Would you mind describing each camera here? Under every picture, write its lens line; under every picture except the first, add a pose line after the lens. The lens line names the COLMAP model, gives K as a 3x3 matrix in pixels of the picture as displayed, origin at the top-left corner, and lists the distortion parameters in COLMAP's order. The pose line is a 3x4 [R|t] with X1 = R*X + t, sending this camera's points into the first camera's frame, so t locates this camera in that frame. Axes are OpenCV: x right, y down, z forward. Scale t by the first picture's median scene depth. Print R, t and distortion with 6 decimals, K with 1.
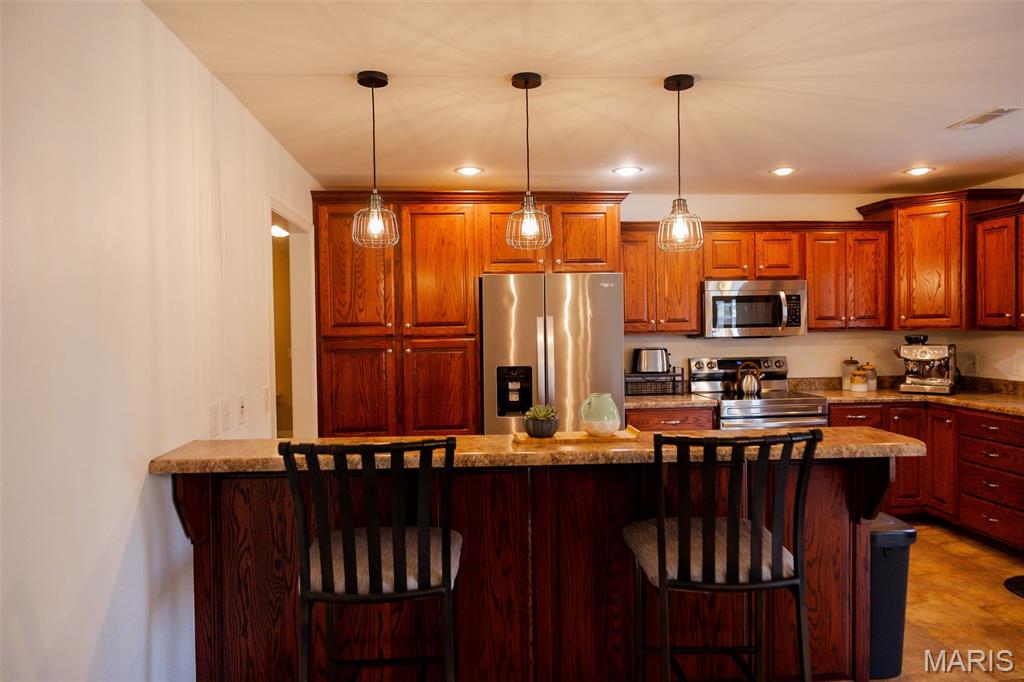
lens RADIAL K [[680.2, 0, 512.0], [0, 680.2, 341.0], [0, 0, 1]] dist [-0.002404, -0.000668]
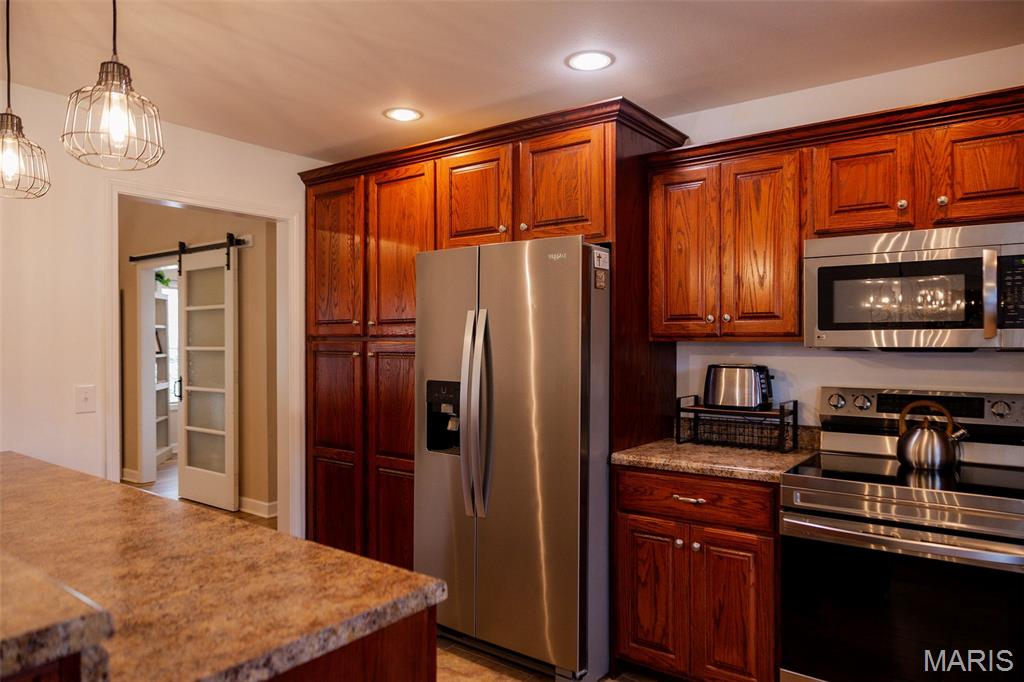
lens RADIAL K [[680.2, 0, 512.0], [0, 680.2, 341.0], [0, 0, 1]] dist [-0.002404, -0.000668]
pose [[0.751393, 0.015877, -0.659663, 0.485079], [-0.024692, 0.999687, -0.004065, -0.002707], [0.659392, 0.019342, 0.751550, 0.487708]]
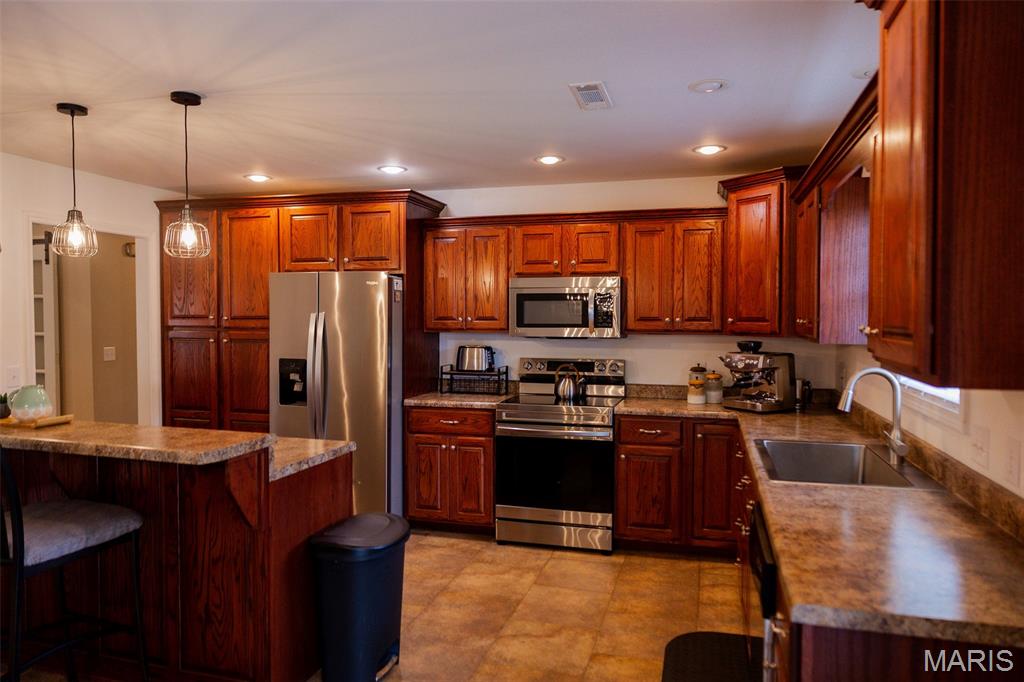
lens RADIAL K [[687.6, 0, 512.0], [0, 687.6, 341.0], [0, 0, 1]] dist [-0.002193, 0.001467]
pose [[0.937531, 0.031676, -0.346456, 0.658353], [-0.024773, 0.999397, 0.024336, -0.024105], [0.347018, -0.014233, 0.937751, 0.098371]]
